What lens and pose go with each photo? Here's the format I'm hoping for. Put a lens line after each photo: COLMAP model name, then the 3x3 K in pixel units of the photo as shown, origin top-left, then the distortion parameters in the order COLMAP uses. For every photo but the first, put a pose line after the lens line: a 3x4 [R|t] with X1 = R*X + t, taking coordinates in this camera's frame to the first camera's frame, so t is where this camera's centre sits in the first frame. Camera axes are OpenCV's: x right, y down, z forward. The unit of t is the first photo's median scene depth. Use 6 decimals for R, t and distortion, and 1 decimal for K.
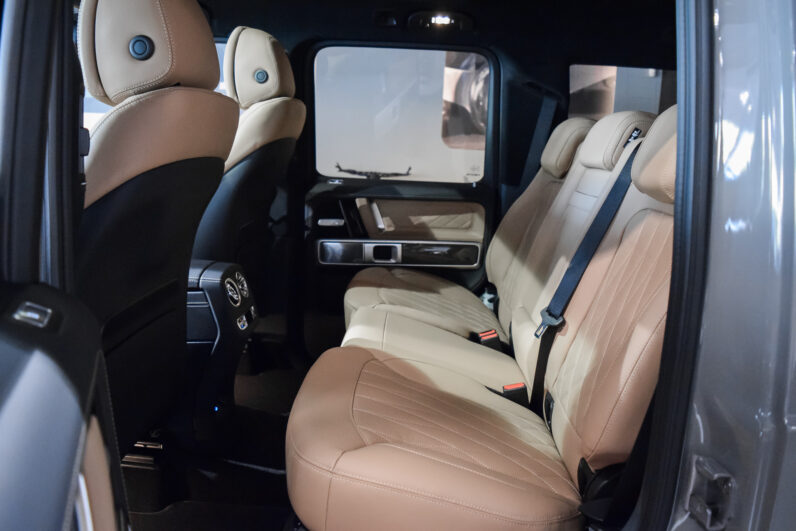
lens RADIAL K [[627.8, 0, 402.9], [0, 627.8, 256.7], [0, 0, 1]] dist [-0.079944, 0.003016]
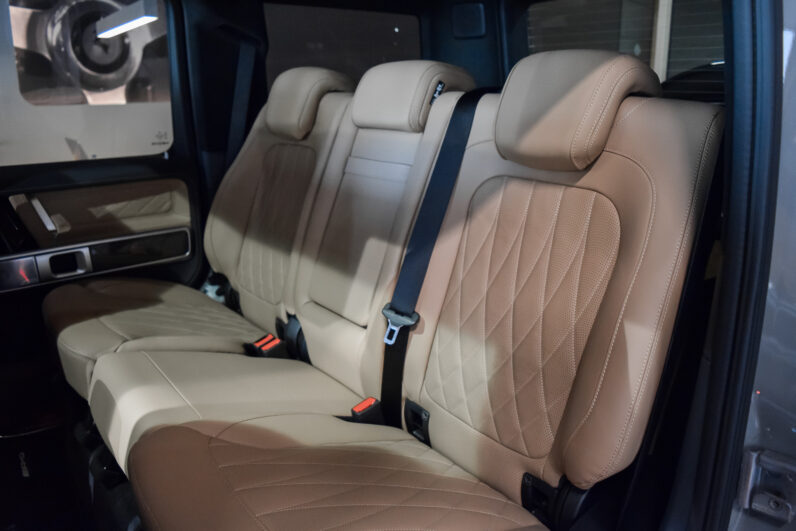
lens RADIAL K [[627.8, 0, 402.9], [0, 627.8, 256.7], [0, 0, 1]] dist [-0.079944, 0.003016]
pose [[0.790710, -0.204326, 0.577087, -0.132172], [0.149293, 0.978556, 0.141914, -0.057144], [-0.593709, -0.026058, 0.804258, 0.183148]]
